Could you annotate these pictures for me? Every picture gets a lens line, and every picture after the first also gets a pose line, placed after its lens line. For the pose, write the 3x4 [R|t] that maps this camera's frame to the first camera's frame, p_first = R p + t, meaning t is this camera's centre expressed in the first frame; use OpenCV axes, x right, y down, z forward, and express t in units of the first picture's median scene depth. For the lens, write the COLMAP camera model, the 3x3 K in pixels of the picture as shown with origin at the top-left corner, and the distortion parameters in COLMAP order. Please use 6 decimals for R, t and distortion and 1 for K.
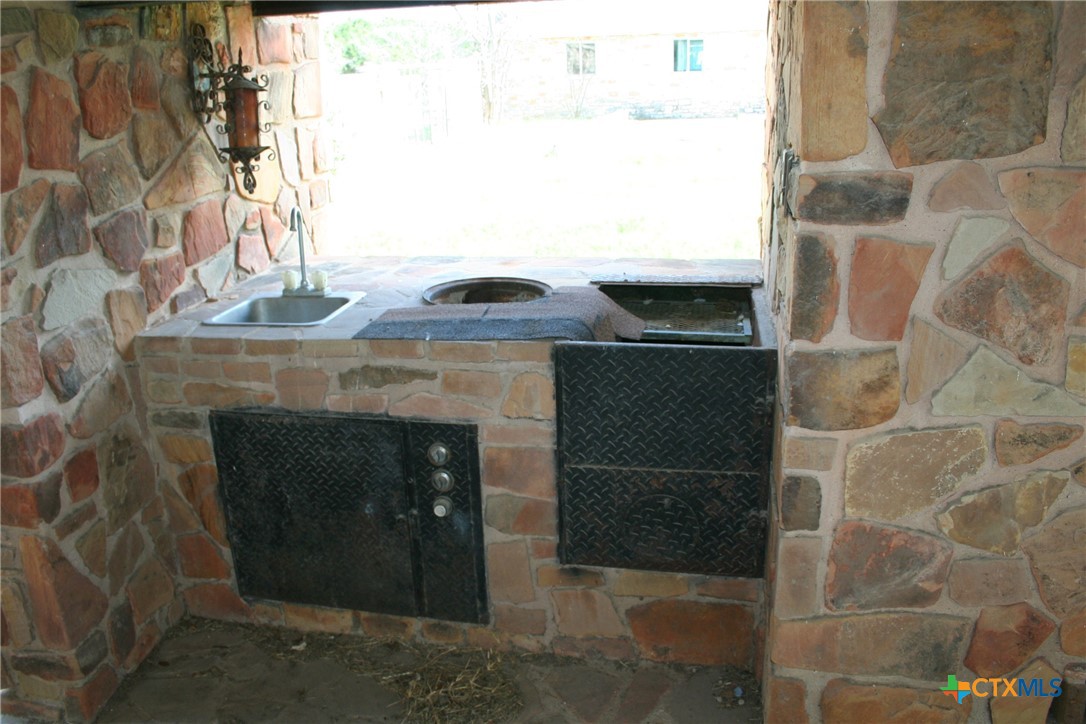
lens RADIAL K [[913.1, 0, 543.0], [0, 913.1, 362.0], [0, 0, 1]] dist [-0.144605, 0.135851]
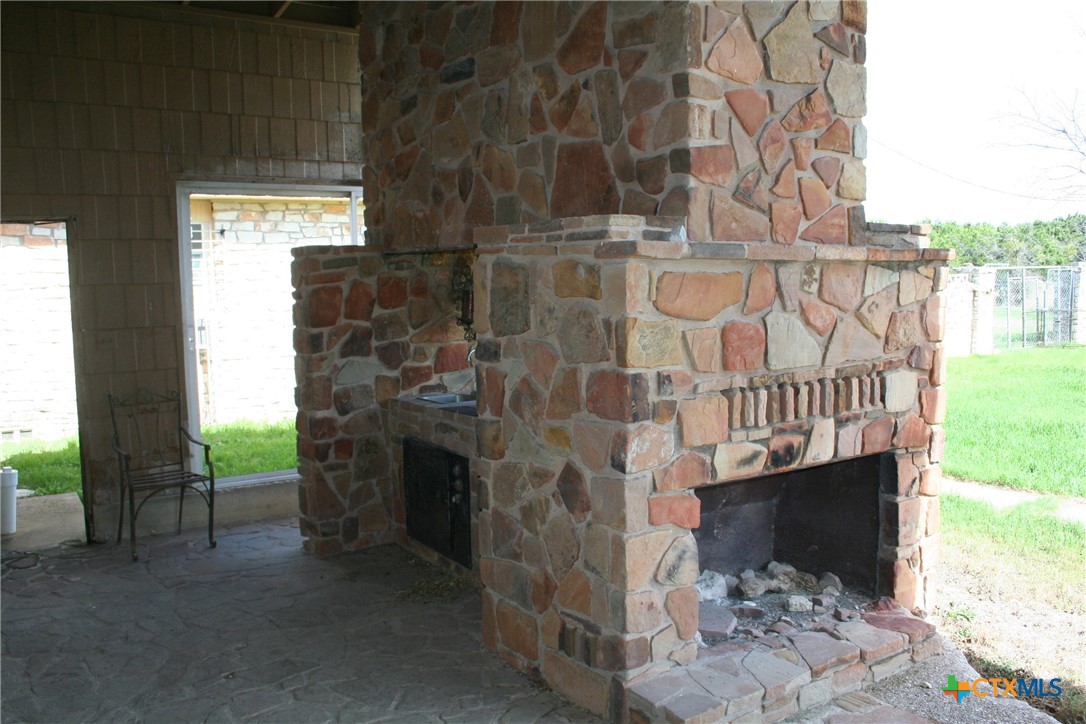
lens RADIAL K [[913.1, 0, 543.0], [0, 913.1, 362.0], [0, 0, 1]] dist [-0.144605, 0.135851]
pose [[0.713037, 0.089311, -0.695415, 1.440675], [-0.226808, 0.967905, -0.108248, 0.044367], [0.663428, 0.234911, 0.710409, -0.375896]]
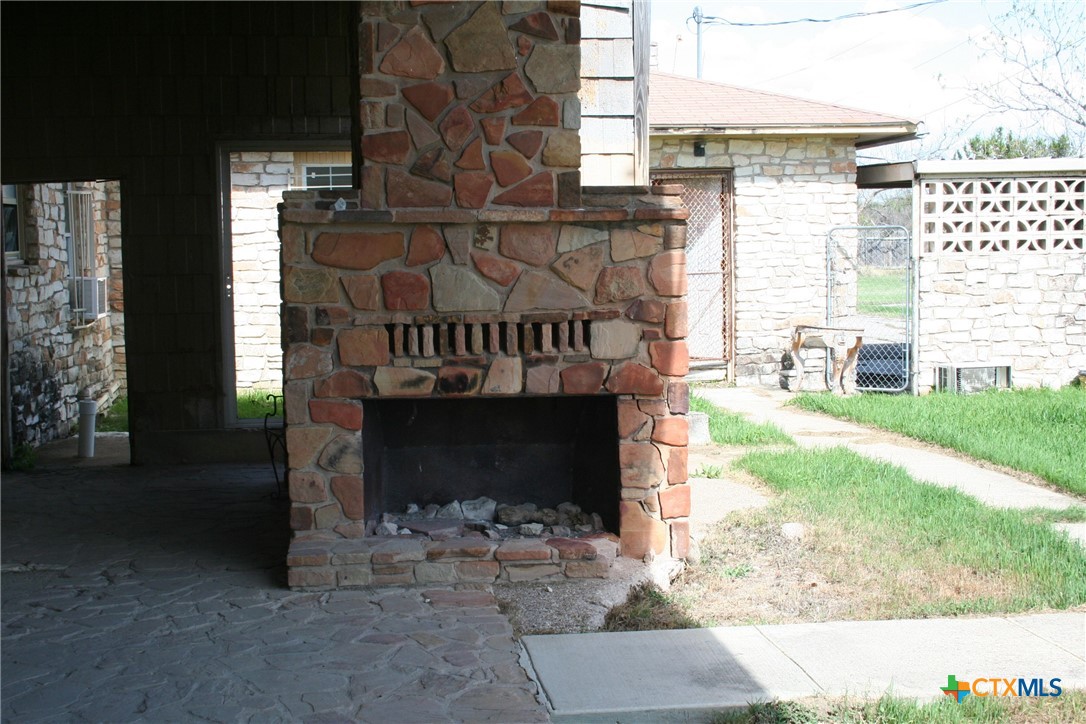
lens RADIAL K [[1538.7, 0, 543.0], [0, 1538.7, 362.0], [0, 0, 1]] dist [-0.021260, 0.005838]
pose [[0.335287, 0.112922, -0.935324, 3.872371], [-0.293214, 0.955991, 0.010308, -0.206505], [0.895326, 0.270793, 0.353642, 0.087168]]
